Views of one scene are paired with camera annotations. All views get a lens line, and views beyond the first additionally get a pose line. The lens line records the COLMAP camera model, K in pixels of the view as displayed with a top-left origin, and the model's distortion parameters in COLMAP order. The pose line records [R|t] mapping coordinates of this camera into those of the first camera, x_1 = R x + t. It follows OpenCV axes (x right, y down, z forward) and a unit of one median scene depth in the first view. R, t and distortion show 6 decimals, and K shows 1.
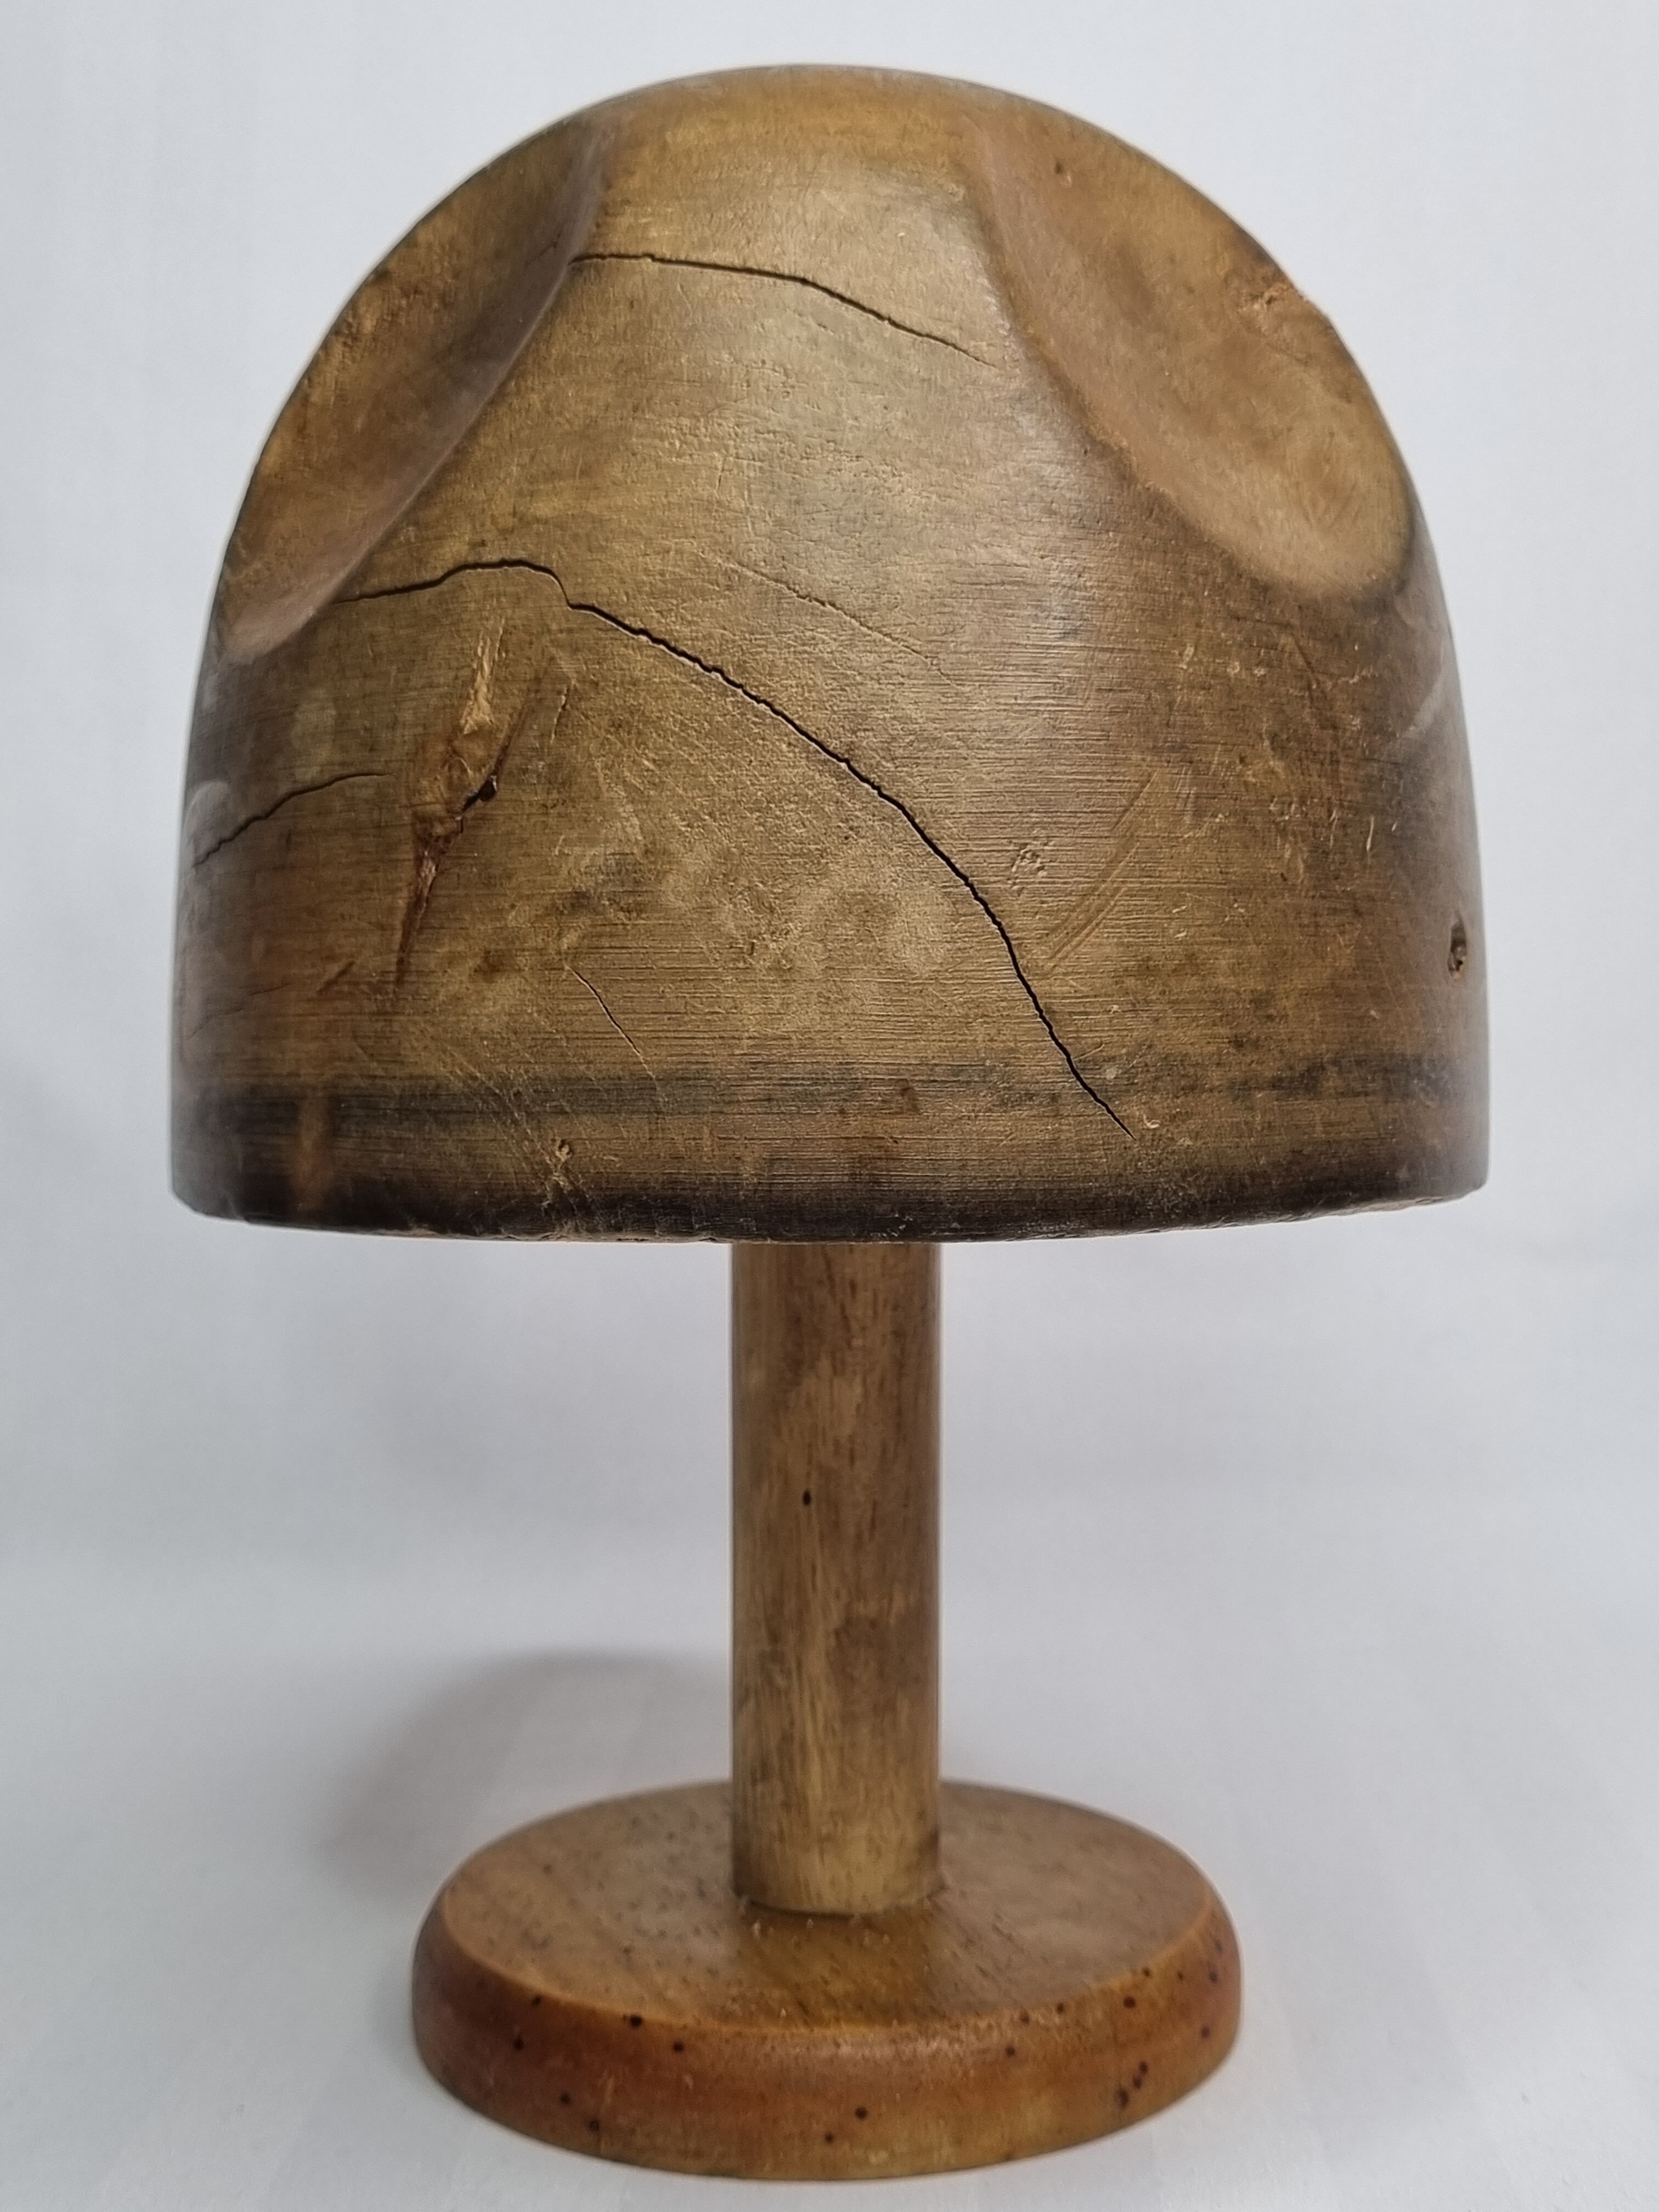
lens RADIAL K [[2949.5, 0, 833.7], [0, 2949.5, 1047.3], [0, 0, 1]] dist [0.008981, -0.069150]
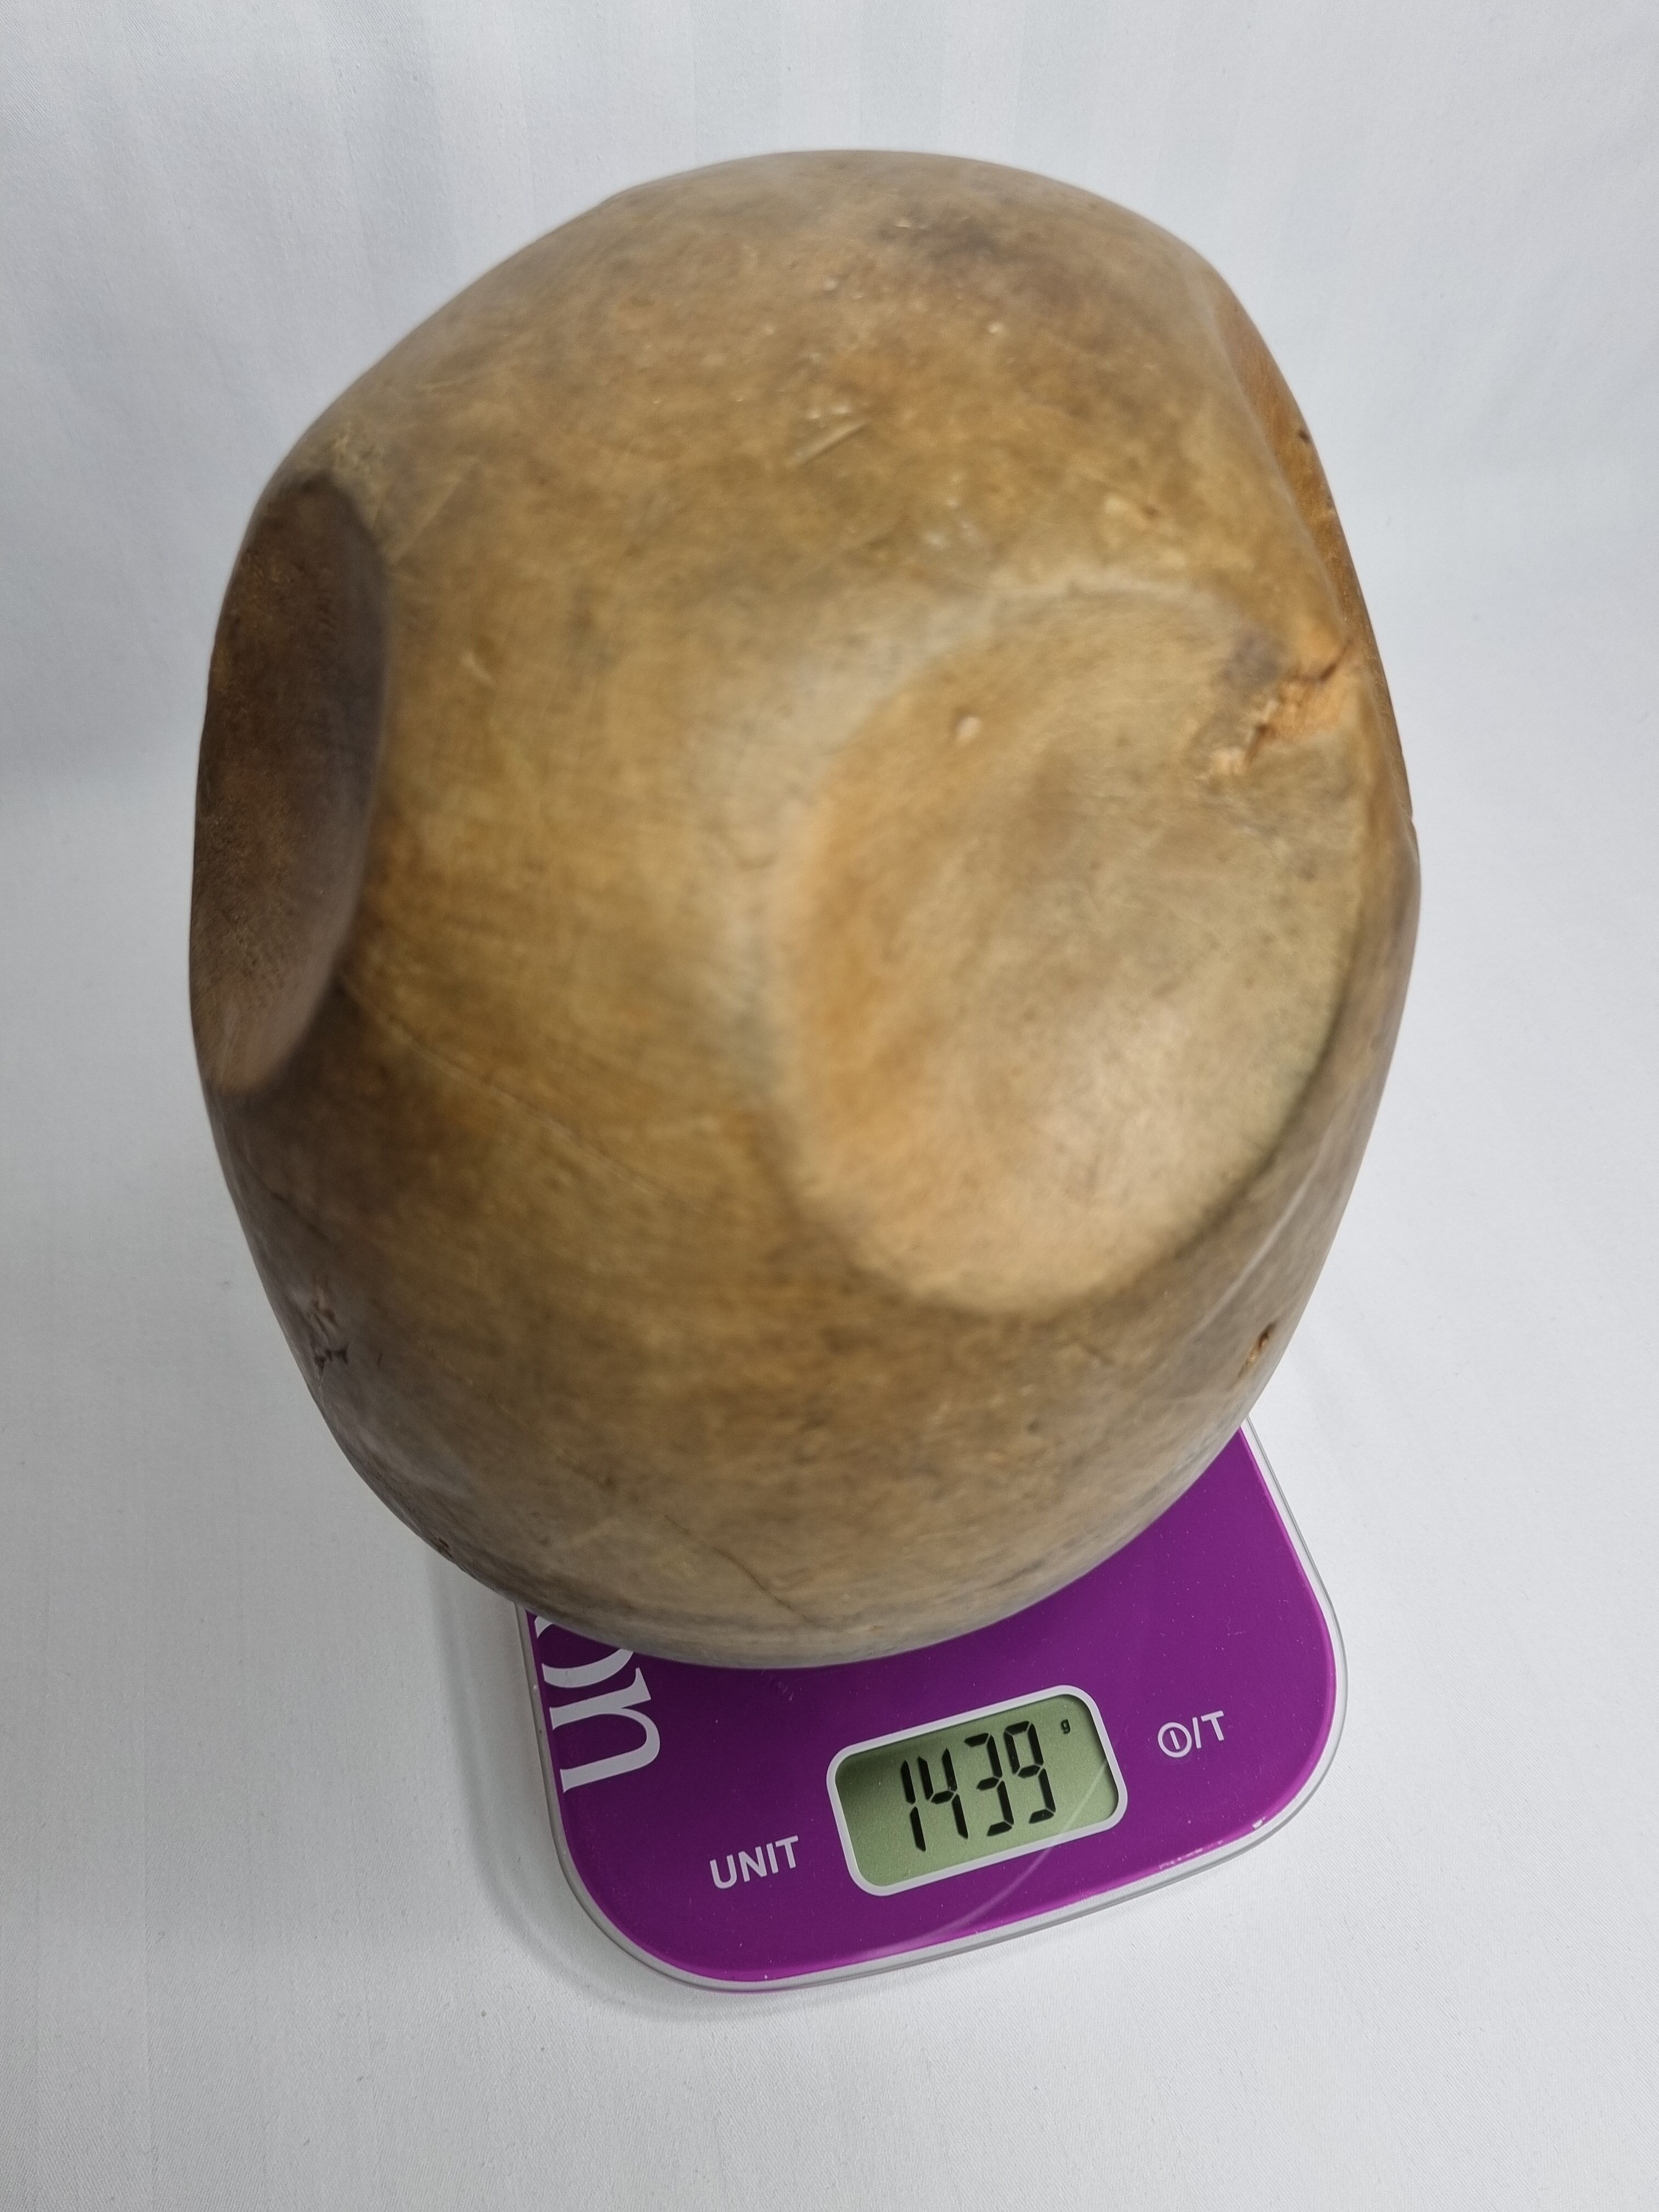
lens RADIAL K [[1714.3, 0, 845.2], [0, 1714.3, 1125.2], [0, 0, 1]] dist [0.002956, 0.006339]
pose [[0.963568, 0.216679, -0.156804, 0.160053], [-0.004256, 0.598609, 0.801030, -0.674917], [0.267431, -0.771180, 0.577722, 0.722352]]
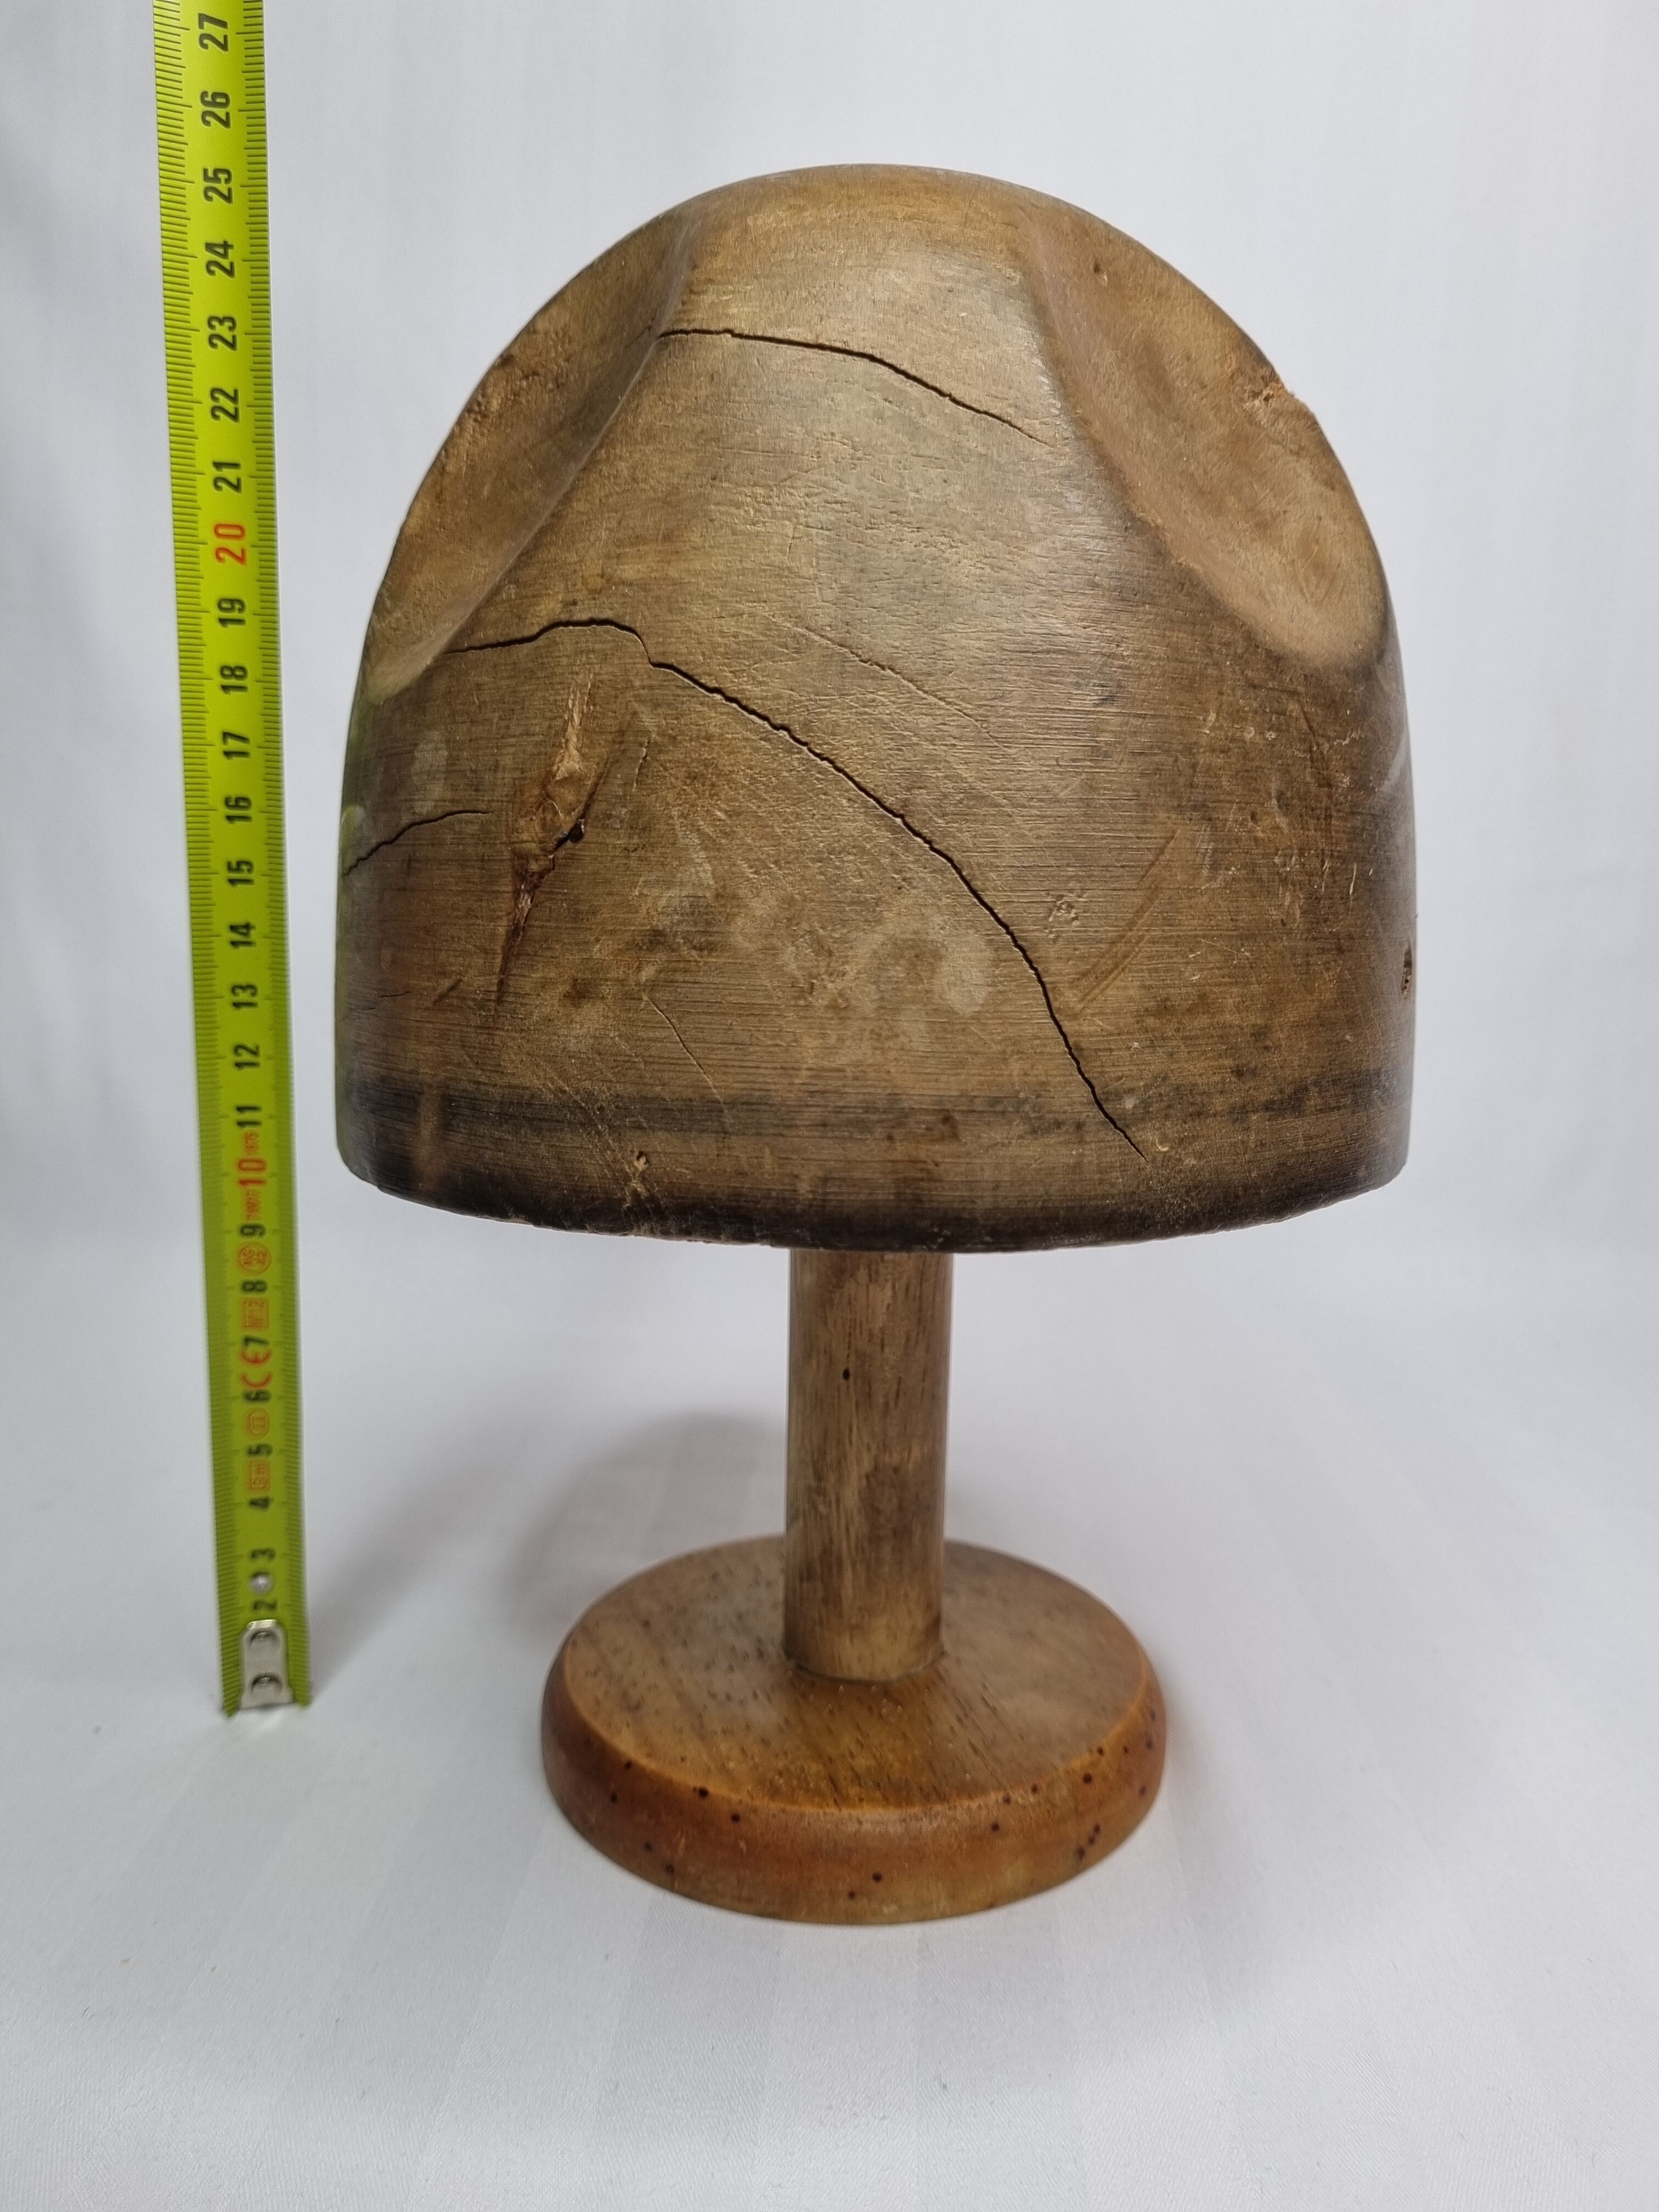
lens RADIAL K [[1714.3, 0, 845.2], [0, 1714.3, 1125.2], [0, 0, 1]] dist [0.002956, 0.006339]
pose [[0.999717, 0.023212, -0.005131, -0.010220], [-0.022322, 0.990844, 0.133153, -0.065324], [0.008174, -0.133001, 0.991082, 0.342047]]
